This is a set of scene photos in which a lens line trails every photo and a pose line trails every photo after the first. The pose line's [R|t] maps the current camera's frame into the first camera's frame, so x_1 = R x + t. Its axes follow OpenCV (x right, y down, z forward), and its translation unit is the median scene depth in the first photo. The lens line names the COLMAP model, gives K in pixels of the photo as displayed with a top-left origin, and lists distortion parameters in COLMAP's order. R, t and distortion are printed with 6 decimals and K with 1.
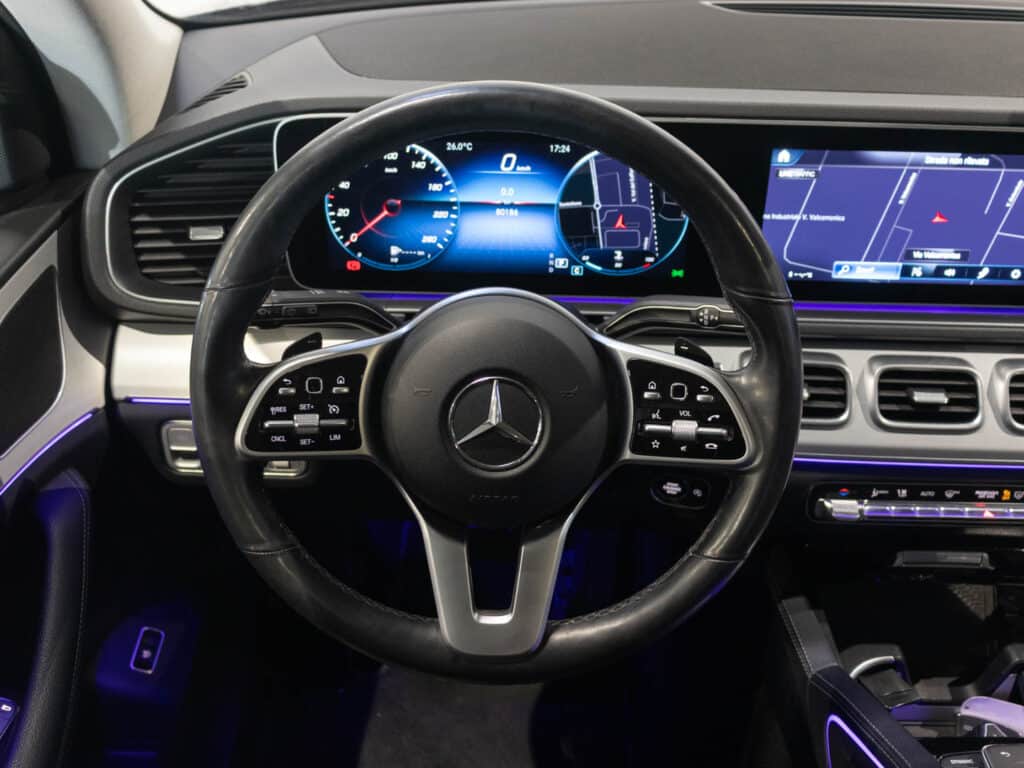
lens RADIAL K [[1133.4, 0, 532.6], [0, 1133.4, 403.4], [0, 0, 1]] dist [-0.036190, 0.000000]
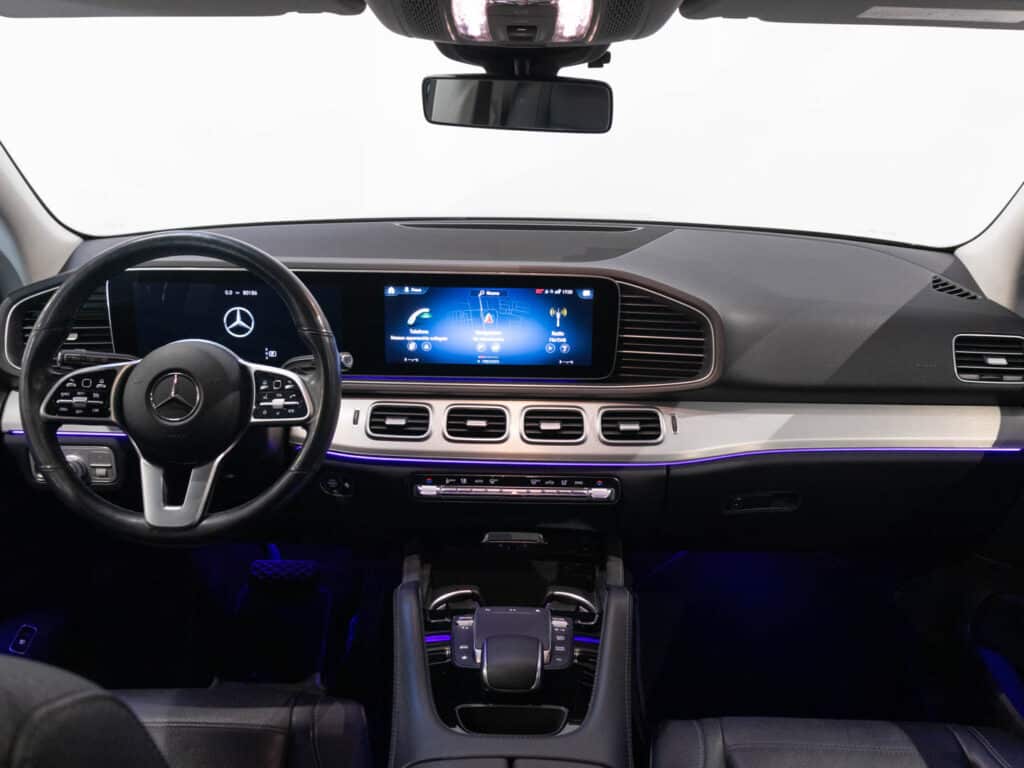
lens RADIAL K [[1061.3, 0, 549.9], [0, 1061.3, 380.5], [0, 0, 1]] dist [0.030282, 0.000000]
pose [[0.999985, -0.005427, 0.000950, 0.585873], [0.005481, 0.962296, -0.271948, 0.472822], [0.000561, 0.271949, 0.962312, -0.735308]]
